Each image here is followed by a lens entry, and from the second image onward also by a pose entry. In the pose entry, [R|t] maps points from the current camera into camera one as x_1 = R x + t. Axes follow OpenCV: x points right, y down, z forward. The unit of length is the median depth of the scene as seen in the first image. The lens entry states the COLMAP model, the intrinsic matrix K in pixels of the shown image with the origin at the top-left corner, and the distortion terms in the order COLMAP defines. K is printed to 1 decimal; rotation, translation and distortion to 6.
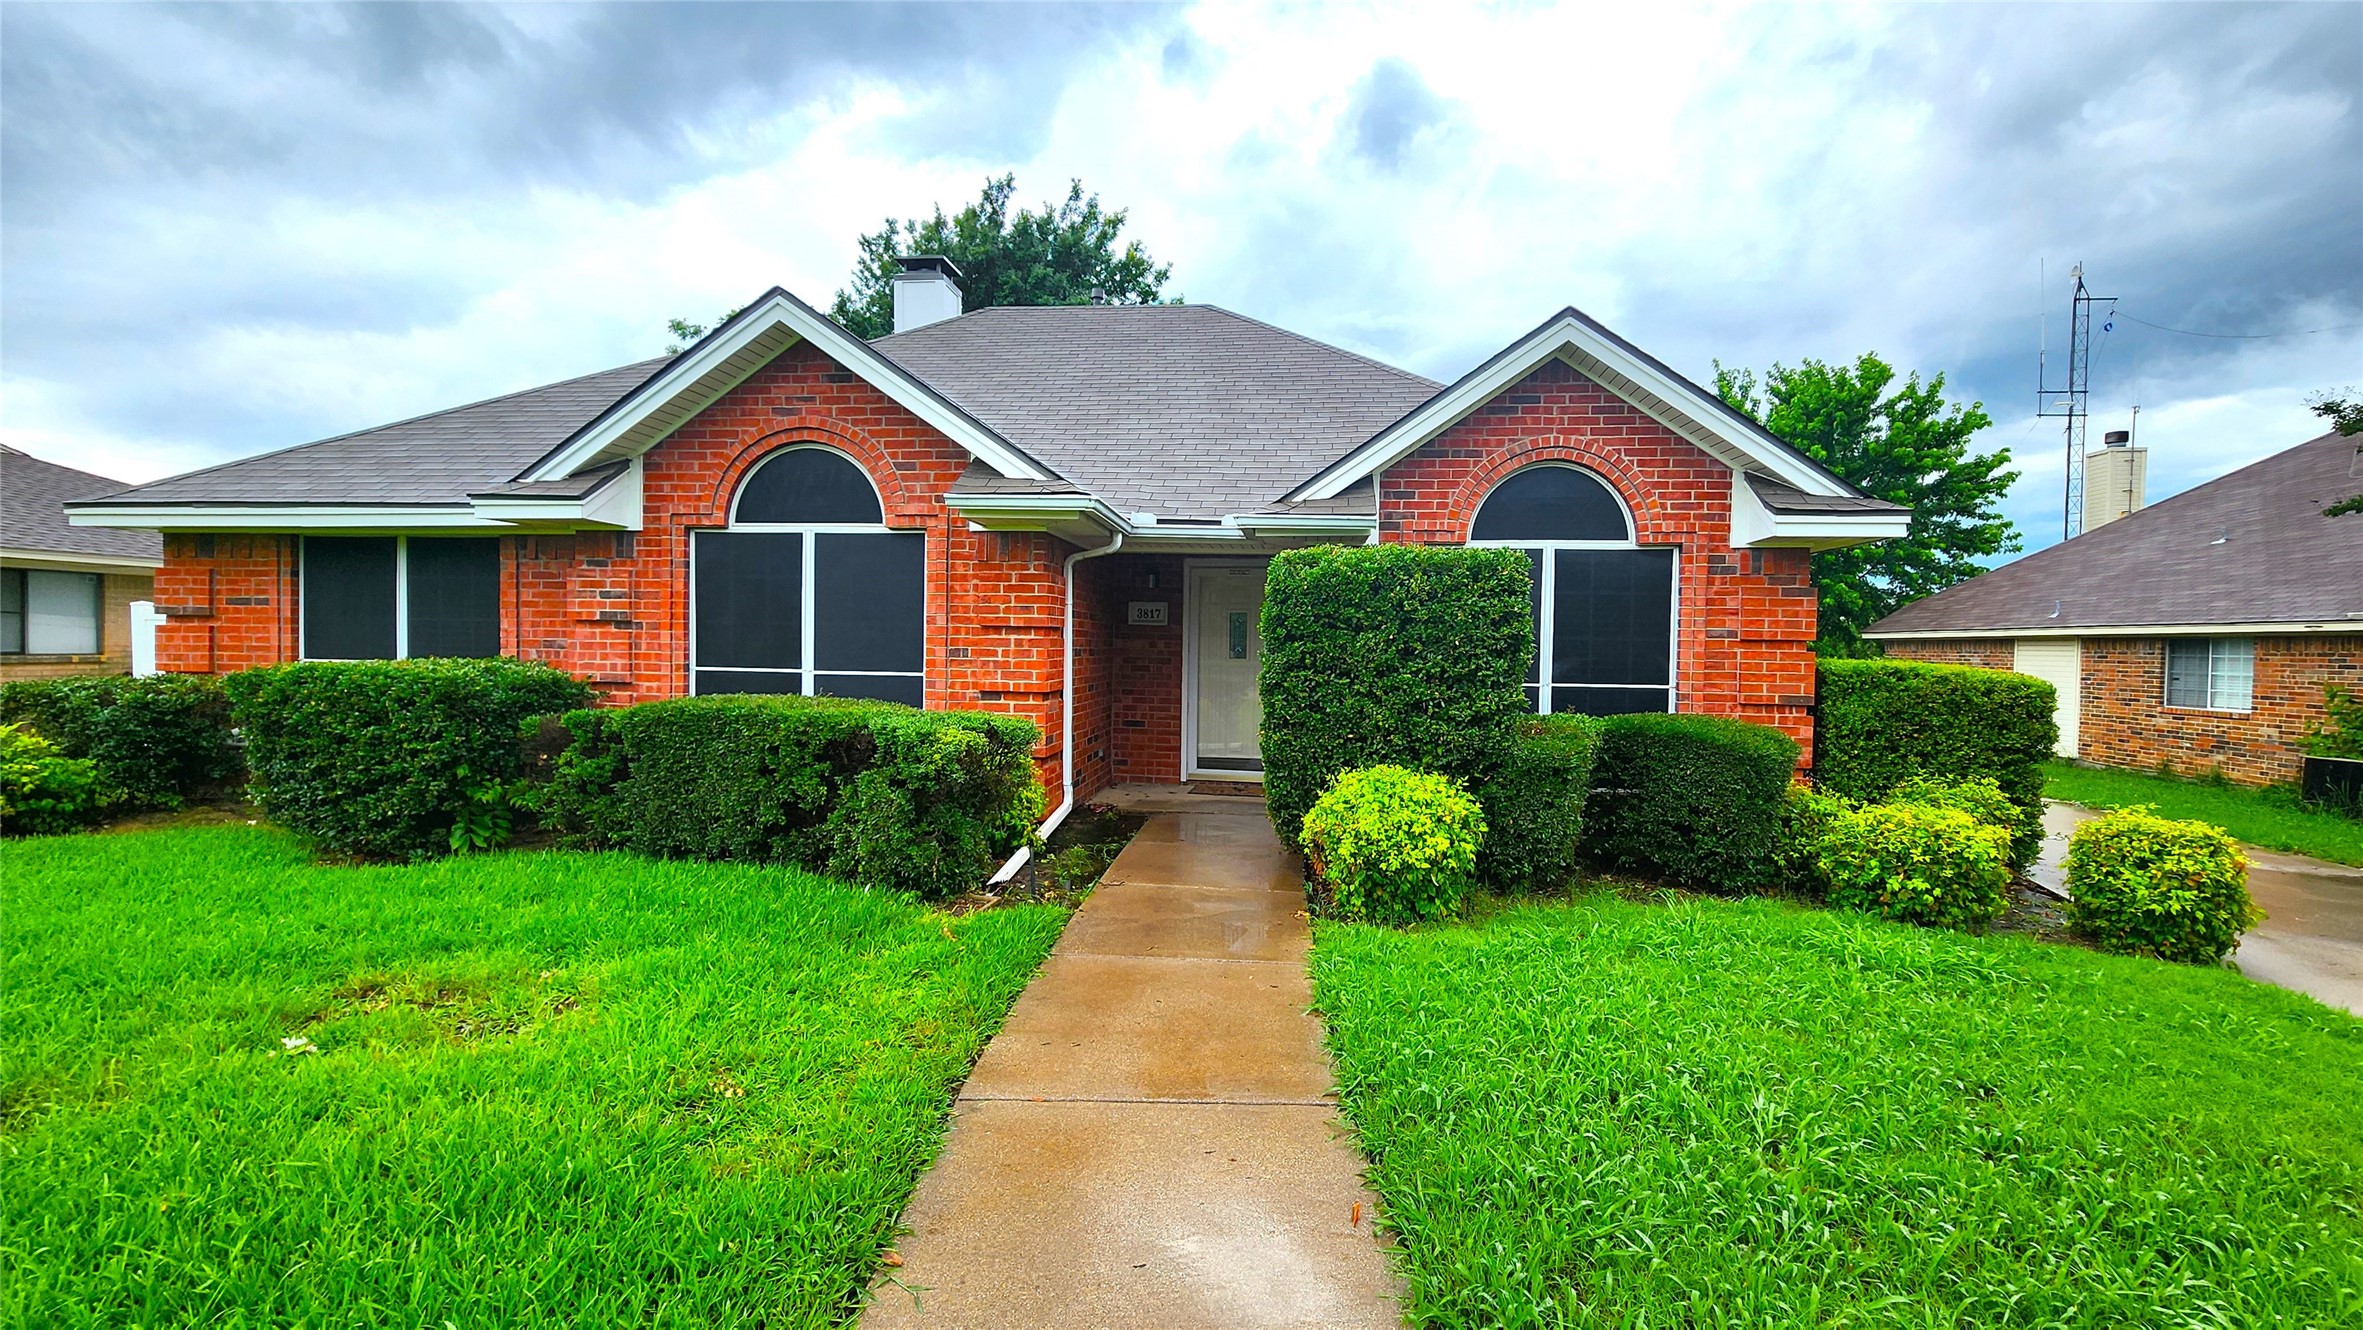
lens RADIAL K [[971.3, 0, 1180.4], [0, 971.3, 668.0], [0, 0, 1]] dist [-0.002907, 0.003590]
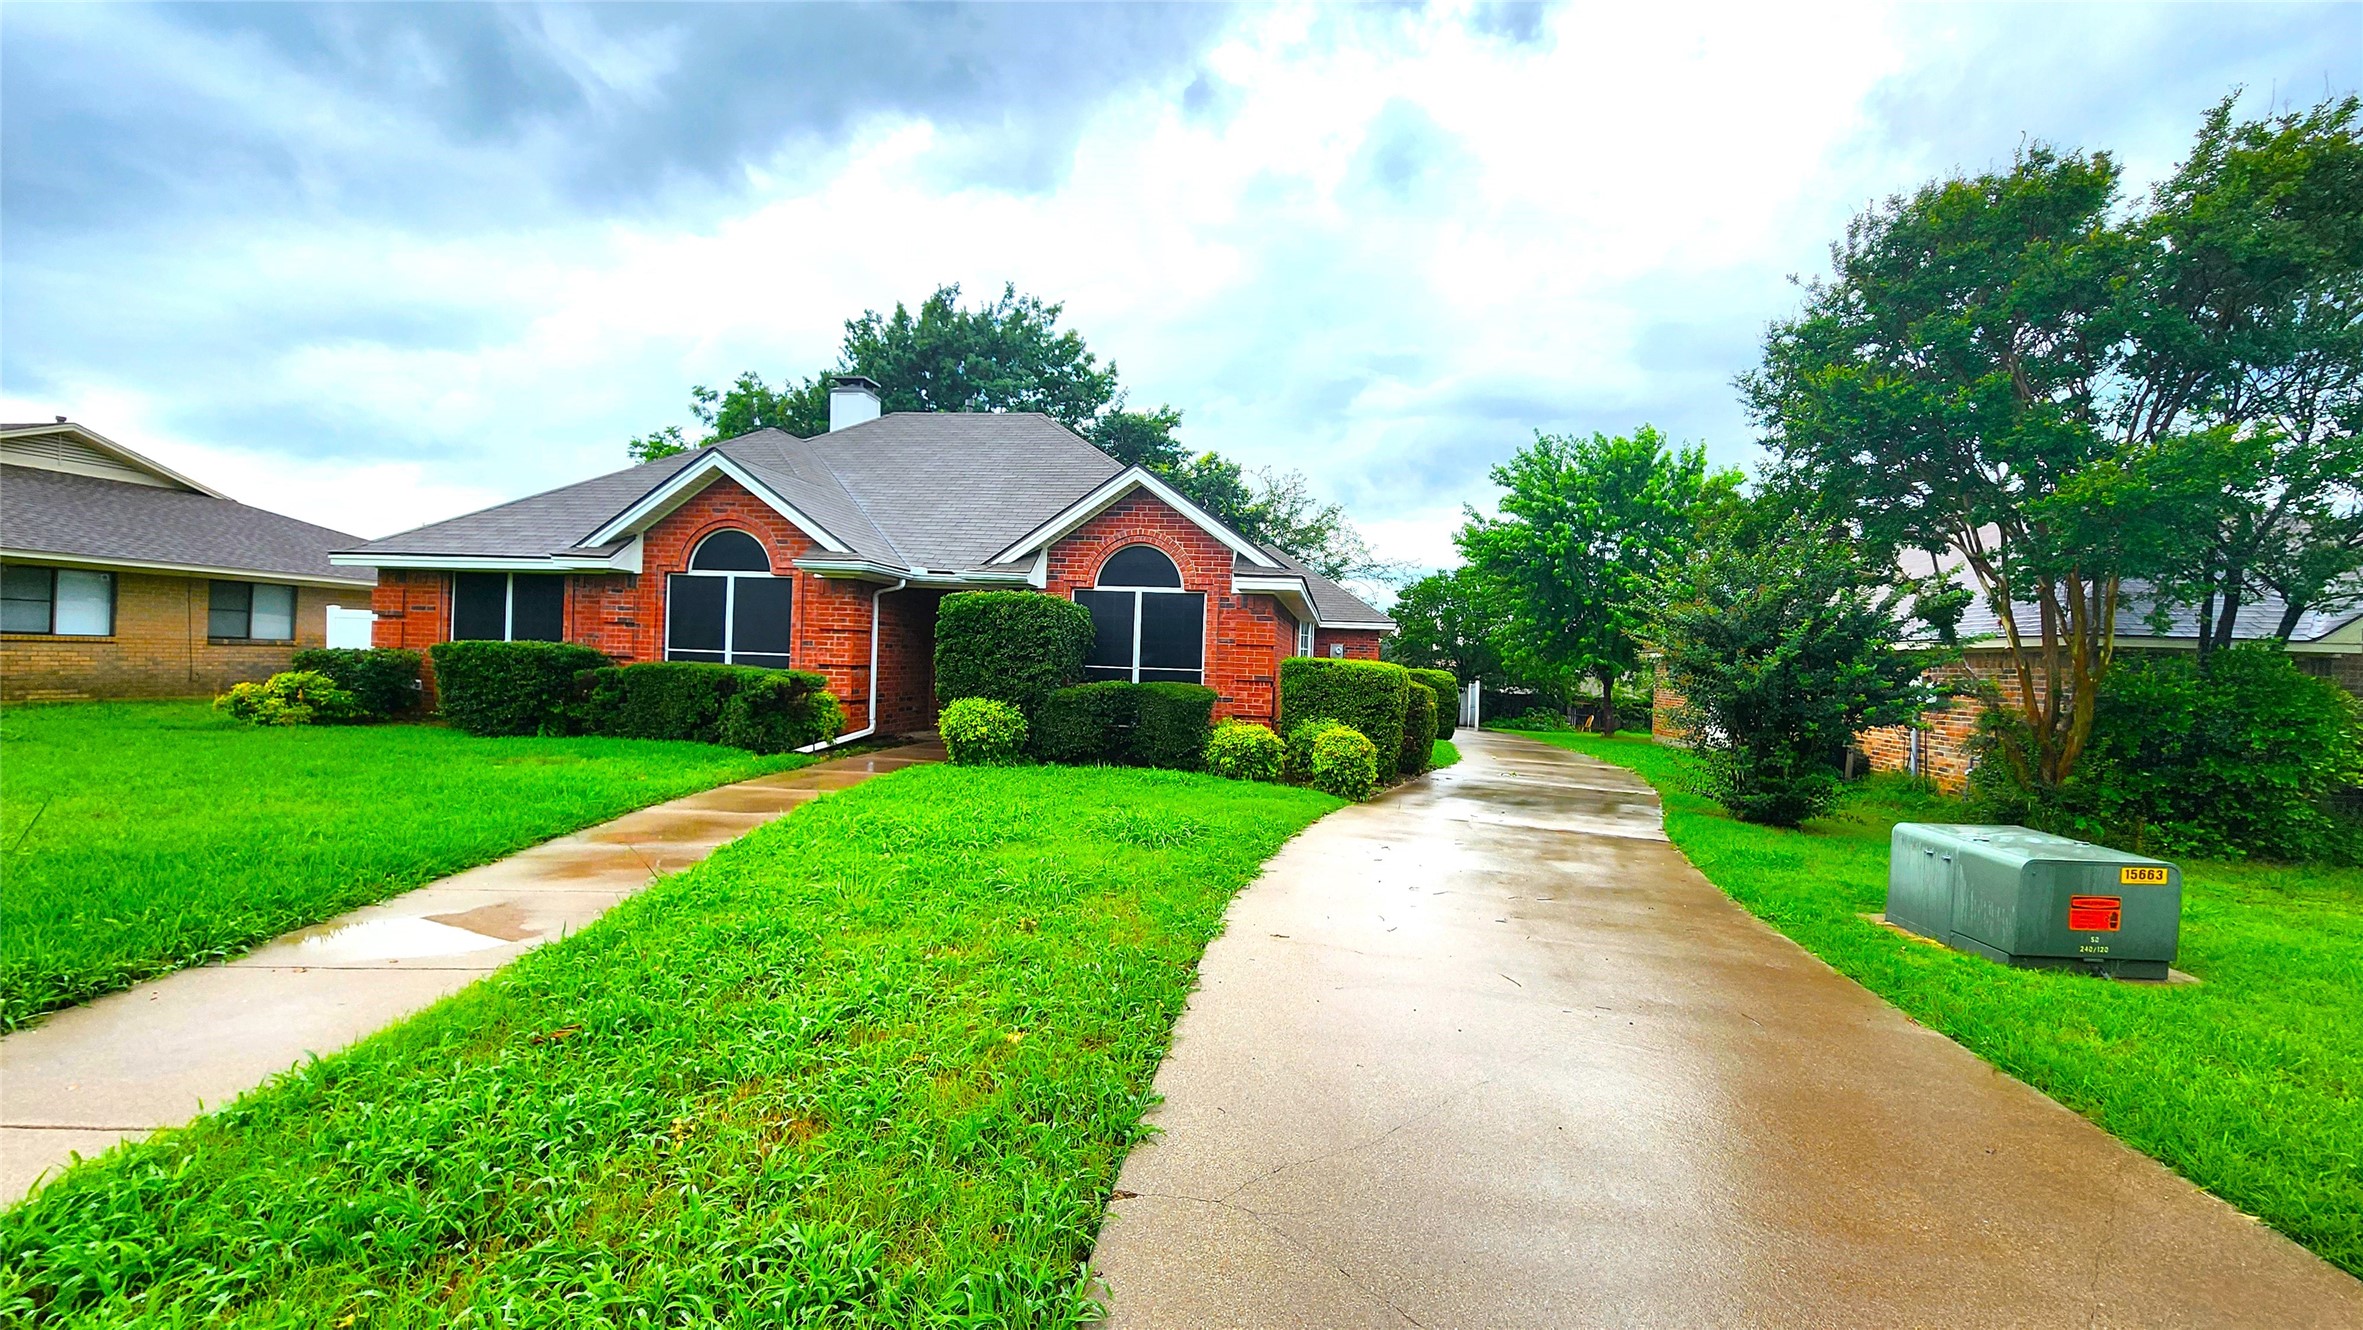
lens RADIAL K [[971.3, 0, 1182.4], [0, 971.3, 659.5], [0, 0, 1]] dist [-0.002907, 0.003590]
pose [[0.999369, 0.018810, -0.030136, 0.522198], [-0.019498, 0.999553, -0.022680, 0.041911], [0.029696, 0.023253, 0.999288, -0.794883]]
